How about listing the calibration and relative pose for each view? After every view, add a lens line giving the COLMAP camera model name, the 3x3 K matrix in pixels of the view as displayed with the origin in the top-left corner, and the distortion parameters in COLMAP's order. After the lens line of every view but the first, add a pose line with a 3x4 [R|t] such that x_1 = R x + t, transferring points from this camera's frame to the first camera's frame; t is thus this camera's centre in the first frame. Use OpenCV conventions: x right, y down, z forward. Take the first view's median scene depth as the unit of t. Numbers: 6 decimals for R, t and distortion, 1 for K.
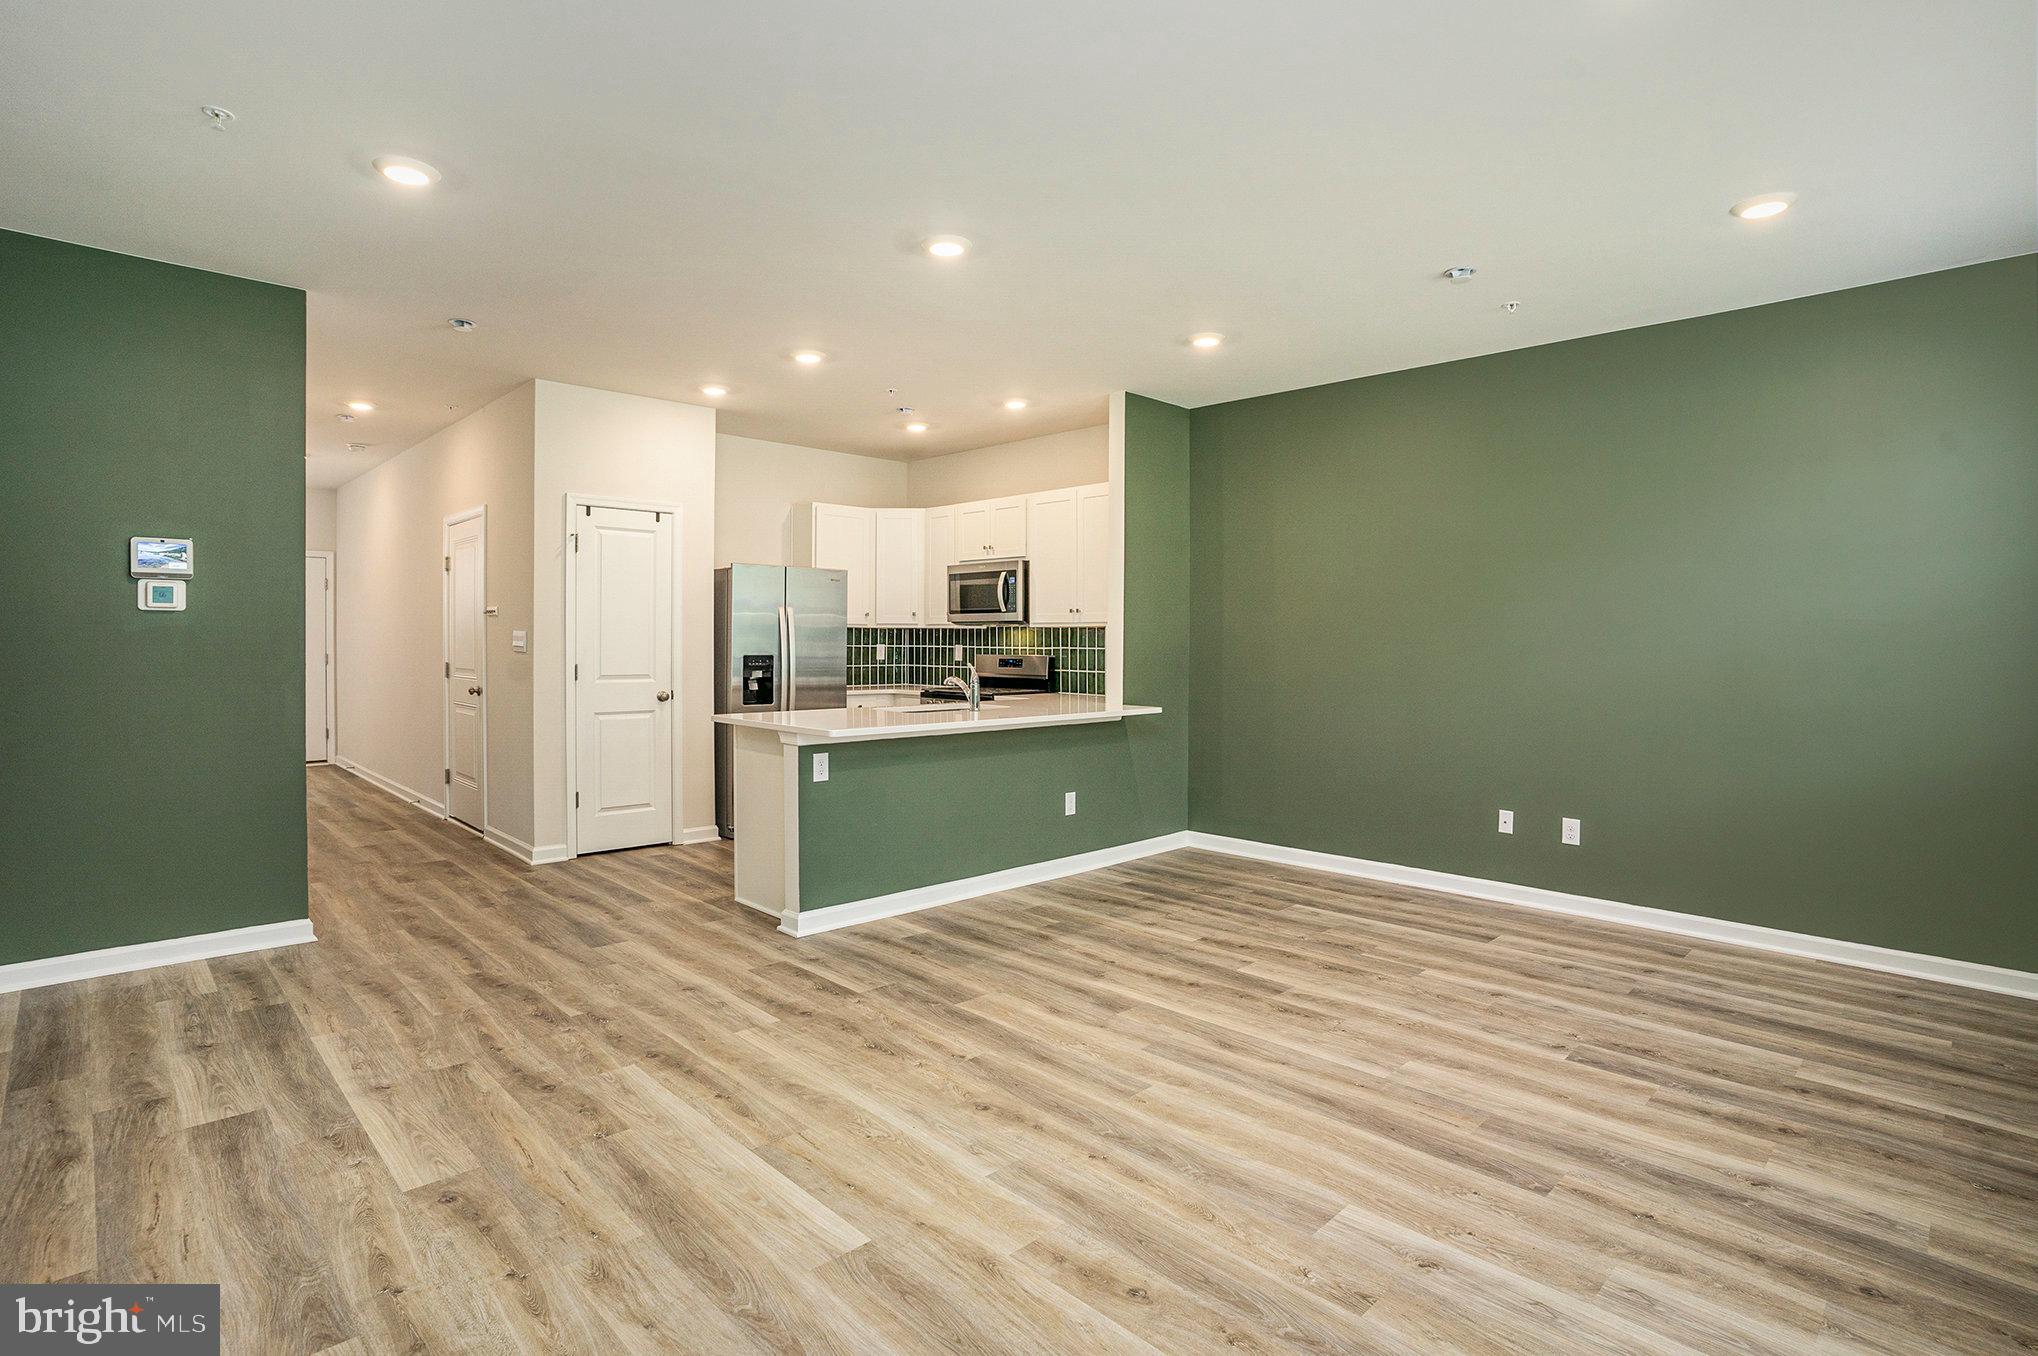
lens RADIAL K [[1017.7, 0, 981.2], [0, 1017.7, 669.5], [0, 0, 1]] dist [-0.093882, 0.051645]
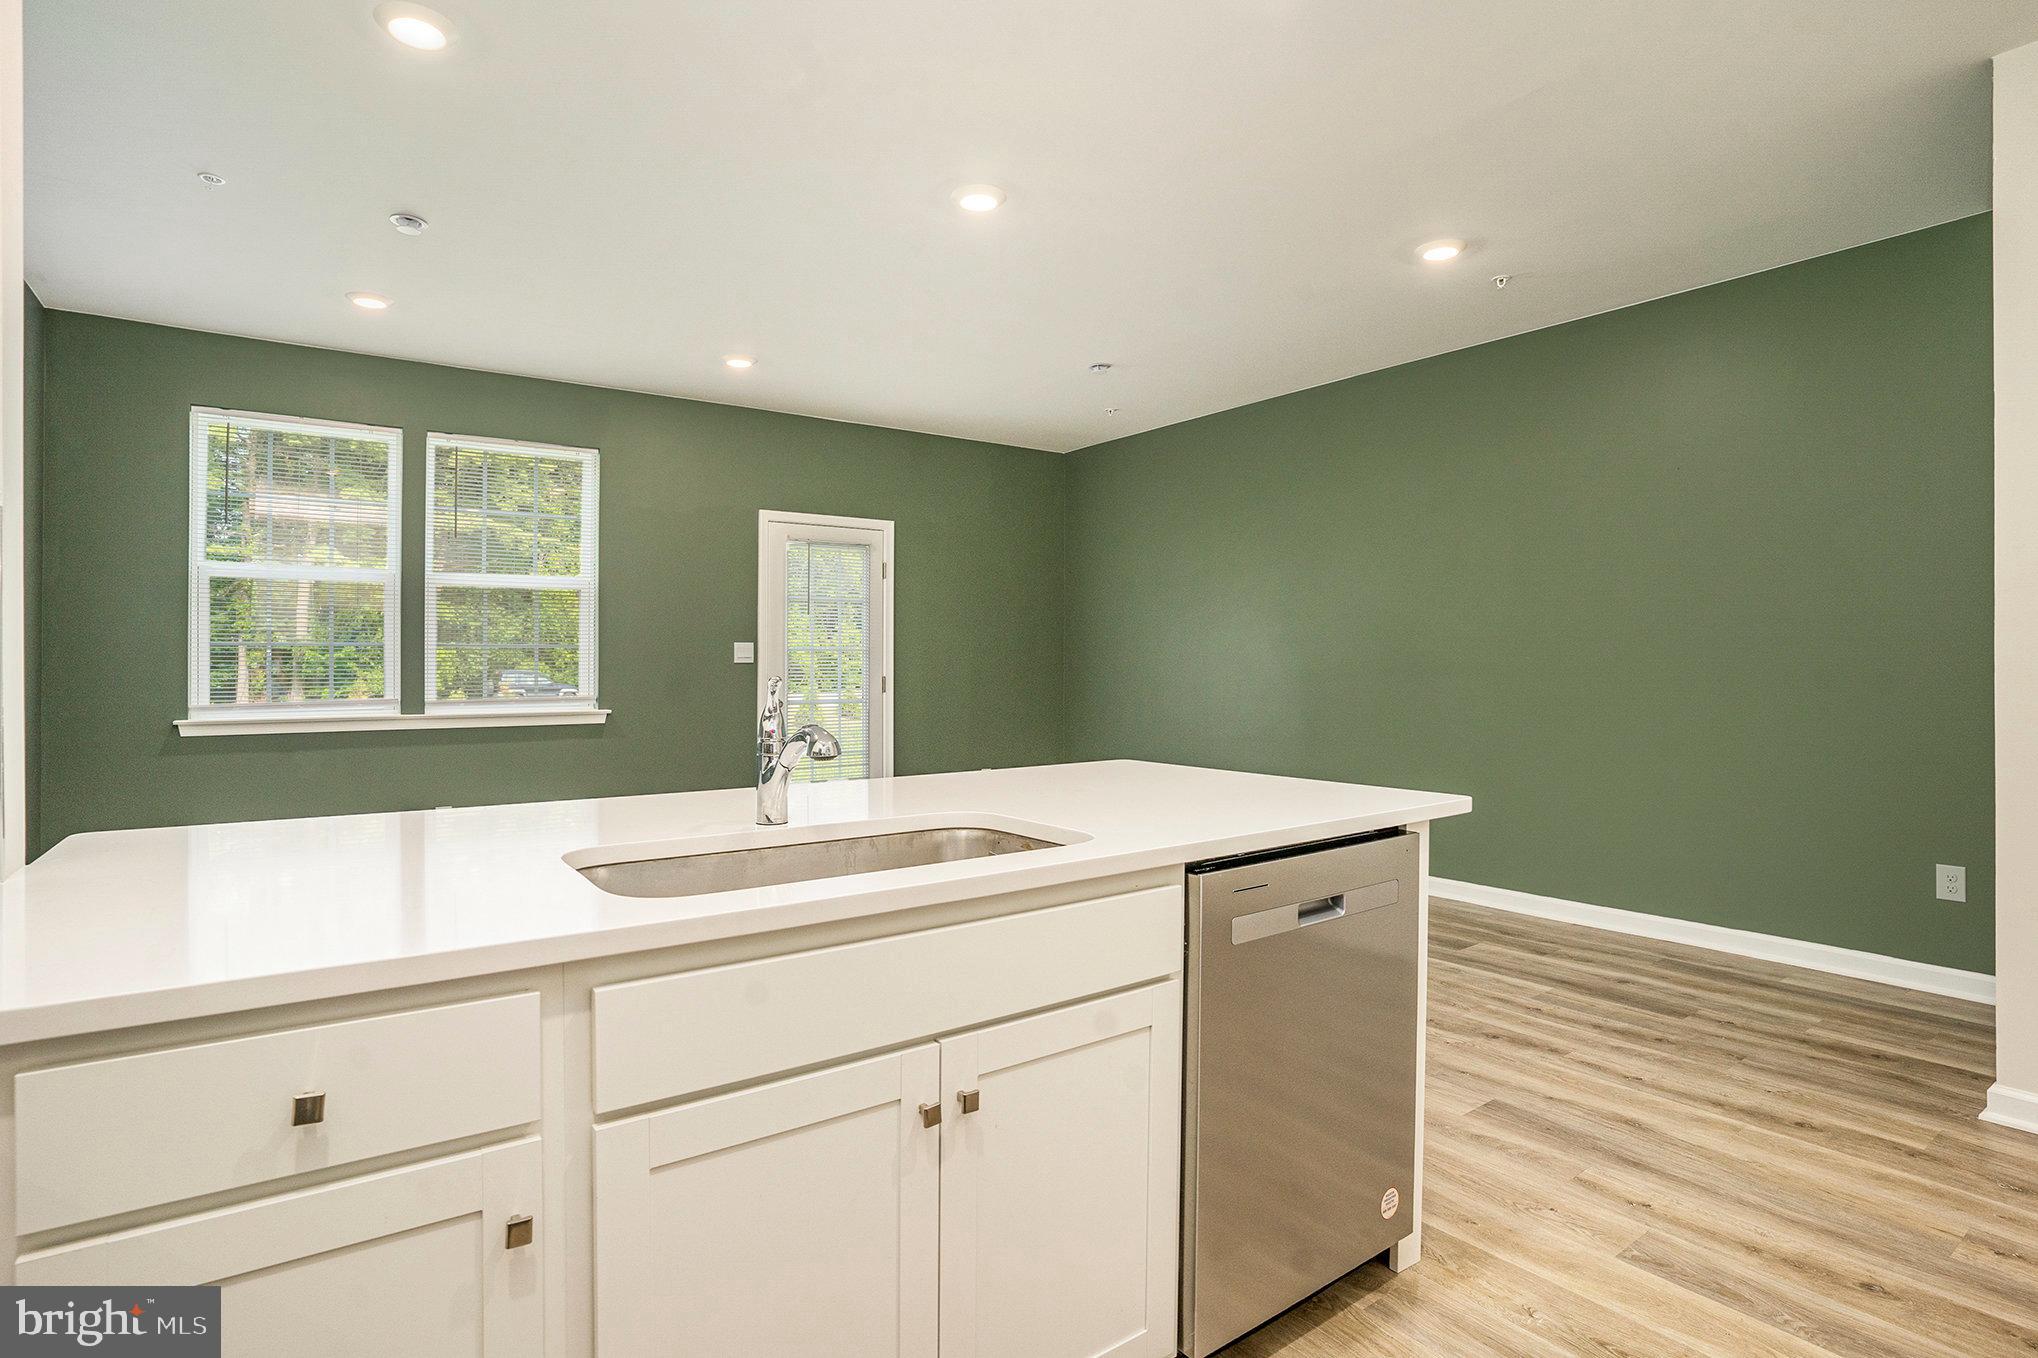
lens RADIAL K [[1074.0, 0, 1015.9], [0, 1074.0, 654.4], [0, 0, 1]] dist [-0.000925, 0.001111]
pose [[-0.994317, -0.001550, 0.106448, -0.143776], [0.001962, 0.999457, 0.032879, -0.033344], [-0.106441, 0.032901, -0.993775, 1.602238]]
